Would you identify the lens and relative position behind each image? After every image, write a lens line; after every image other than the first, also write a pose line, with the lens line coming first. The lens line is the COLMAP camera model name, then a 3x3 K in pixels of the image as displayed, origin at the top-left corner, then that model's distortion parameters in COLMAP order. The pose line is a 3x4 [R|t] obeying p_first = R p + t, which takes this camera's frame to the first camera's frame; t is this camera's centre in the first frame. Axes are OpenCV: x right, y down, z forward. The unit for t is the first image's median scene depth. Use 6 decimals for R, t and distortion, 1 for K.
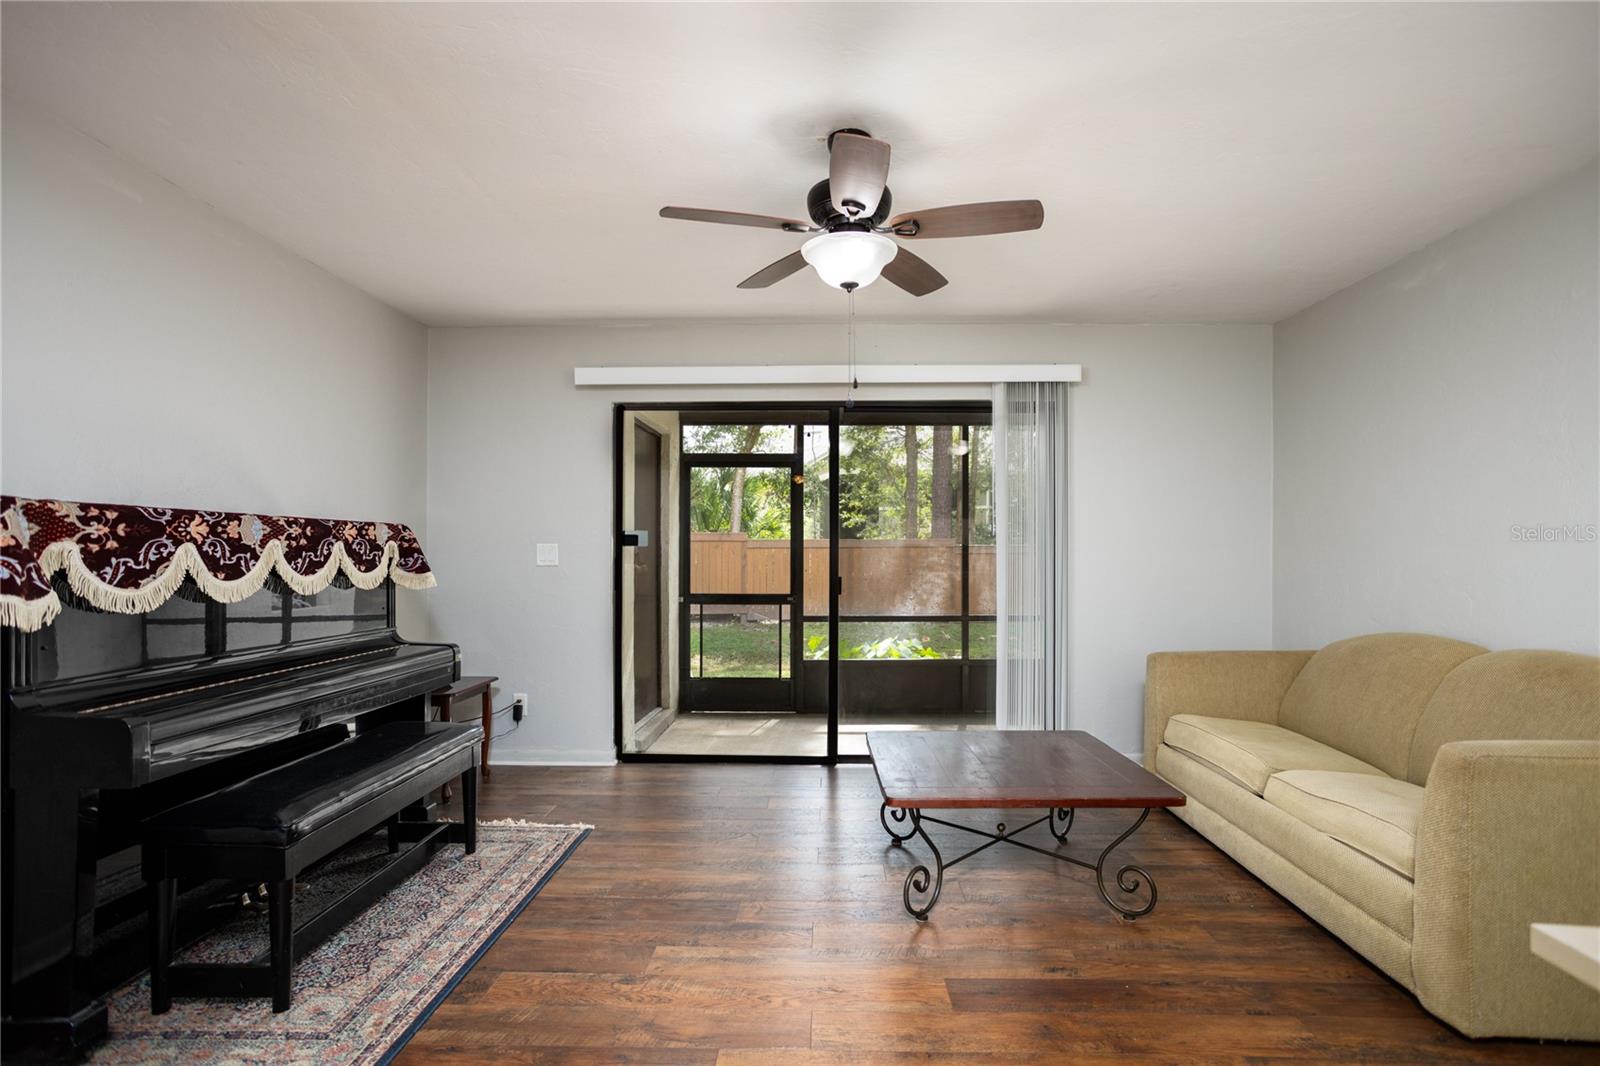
lens RADIAL K [[773.2, 0, 799.9], [0, 773.2, 552.4], [0, 0, 1]] dist [-0.036930, 0.026518]
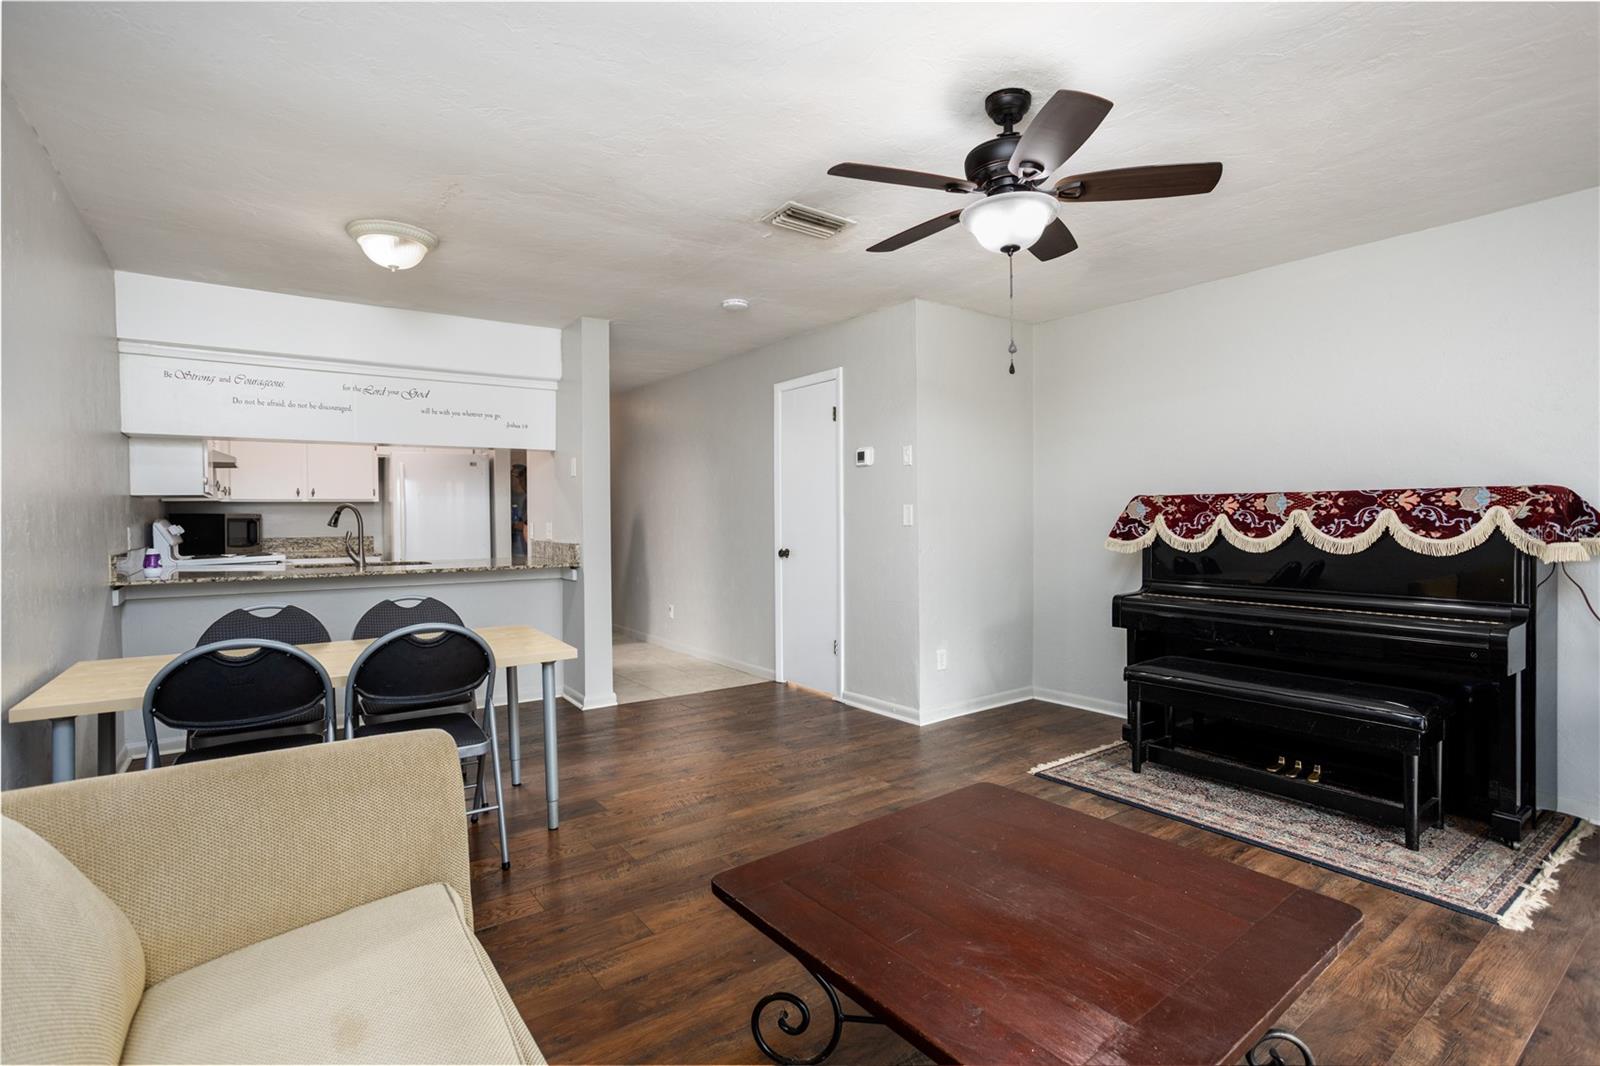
lens RADIAL K [[773.2, 0, 816.5], [0, 773.2, 518.2], [0, 0, 1]] dist [-0.036930, 0.026518]
pose [[-0.775085, 0.003608, -0.631847, 0.784366], [0.005804, 0.999982, -0.001408, -0.004739], [0.631831, -0.004759, -0.775092, 1.432301]]
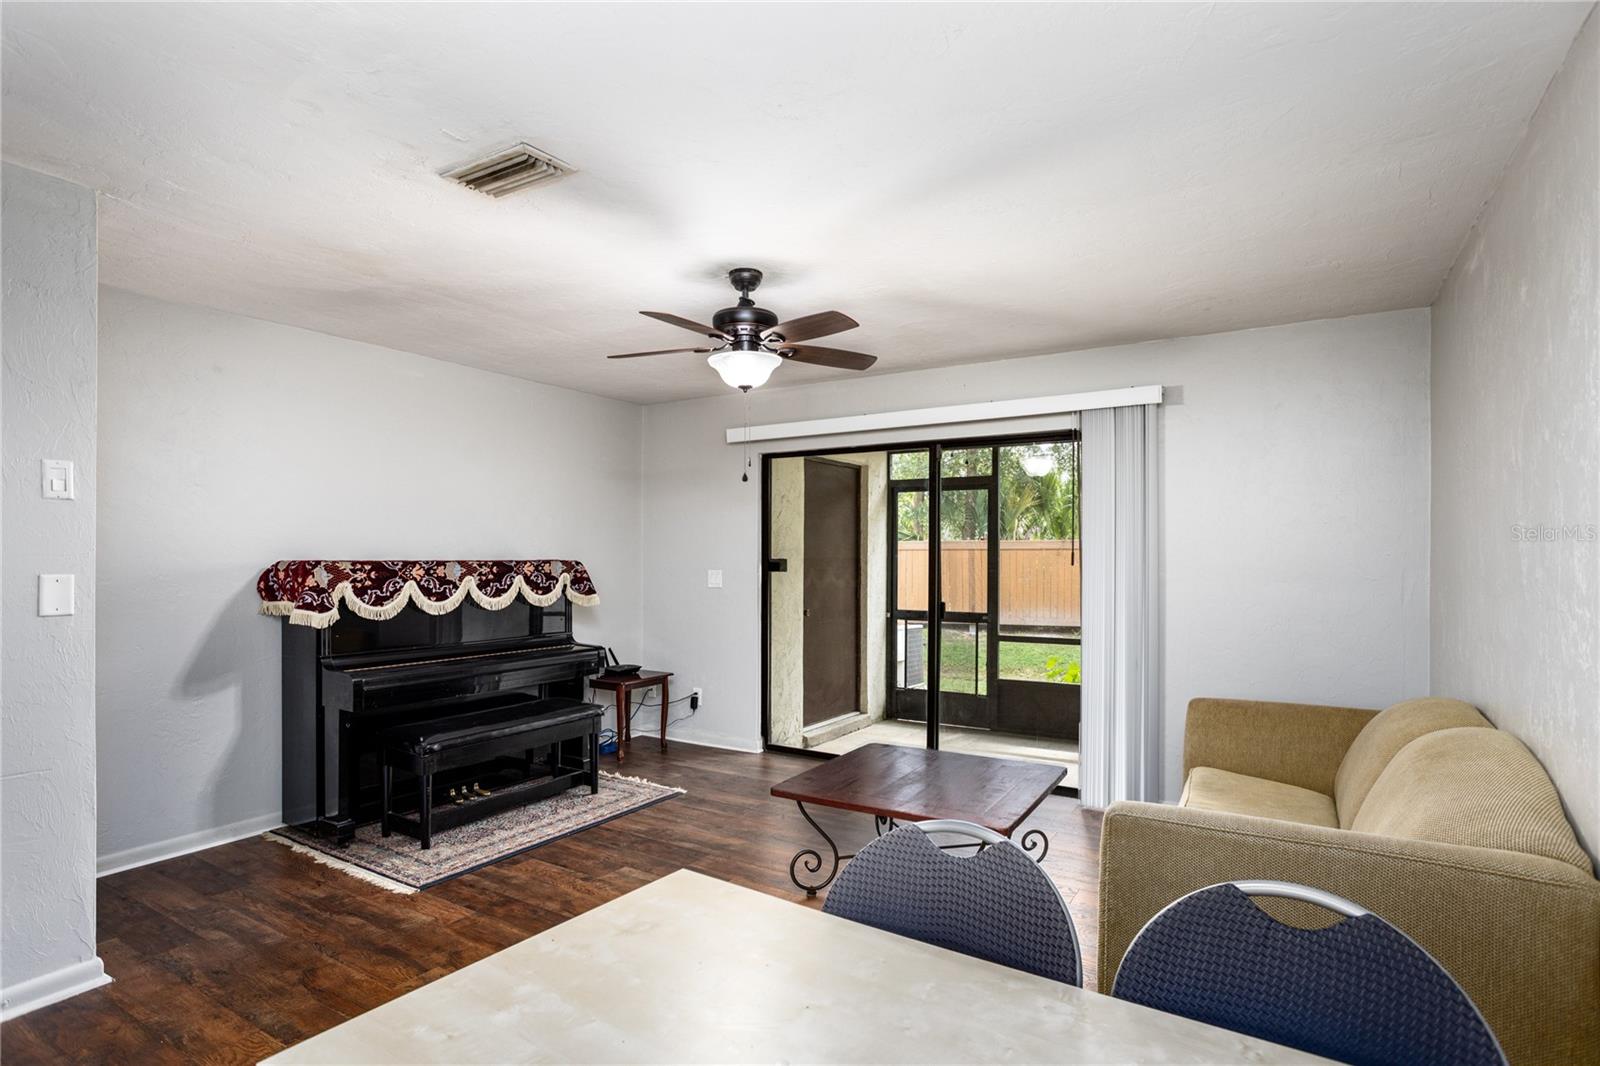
lens RADIAL K [[803.7, 0, 764.8], [0, 803.7, 545.1], [0, 0, 1]] dist [-0.026605, 0.004143]
pose [[0.851636, -0.008900, -0.524058, 0.709307], [0.002293, 0.999910, -0.013256, -0.055717], [0.524128, 0.010087, 0.851580, -0.119724]]
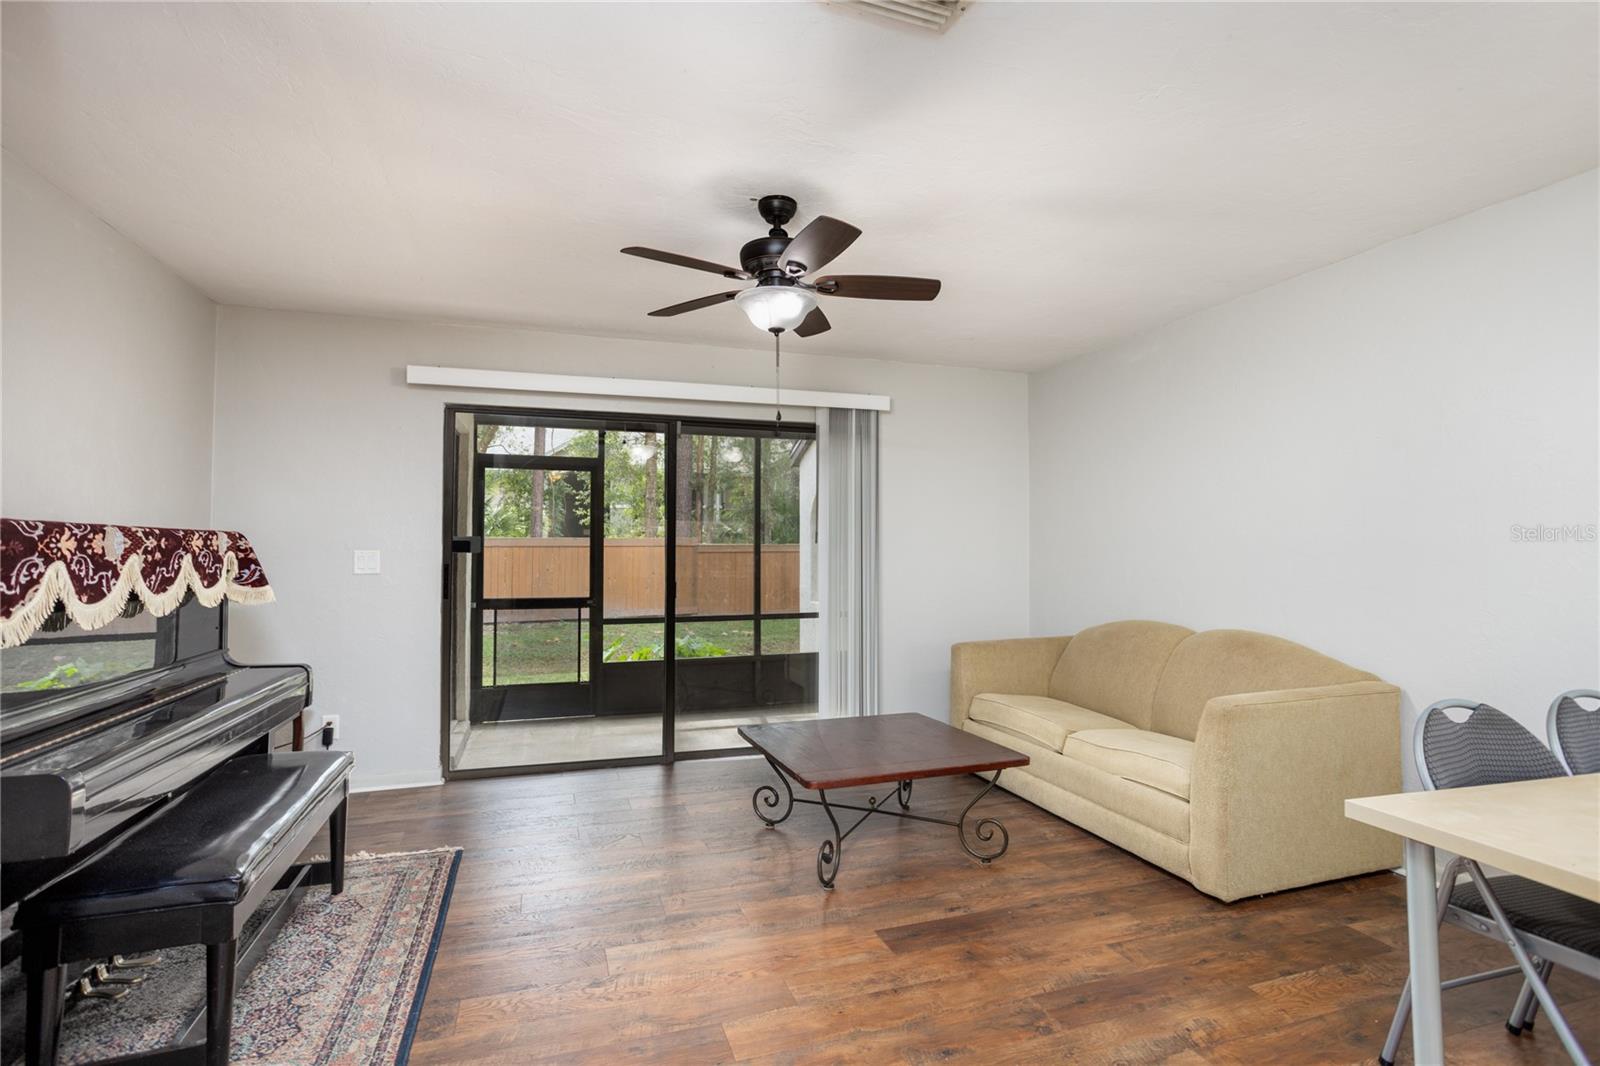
lens RADIAL K [[773.2, 0, 789.2], [0, 773.2, 523.5], [0, 0, 1]] dist [-0.036930, 0.026518]
pose [[0.940690, 0.011201, 0.339082, -0.268936], [-0.000222, 0.999475, -0.032402, -0.022320], [-0.339267, 0.030405, 0.940199, -0.061352]]
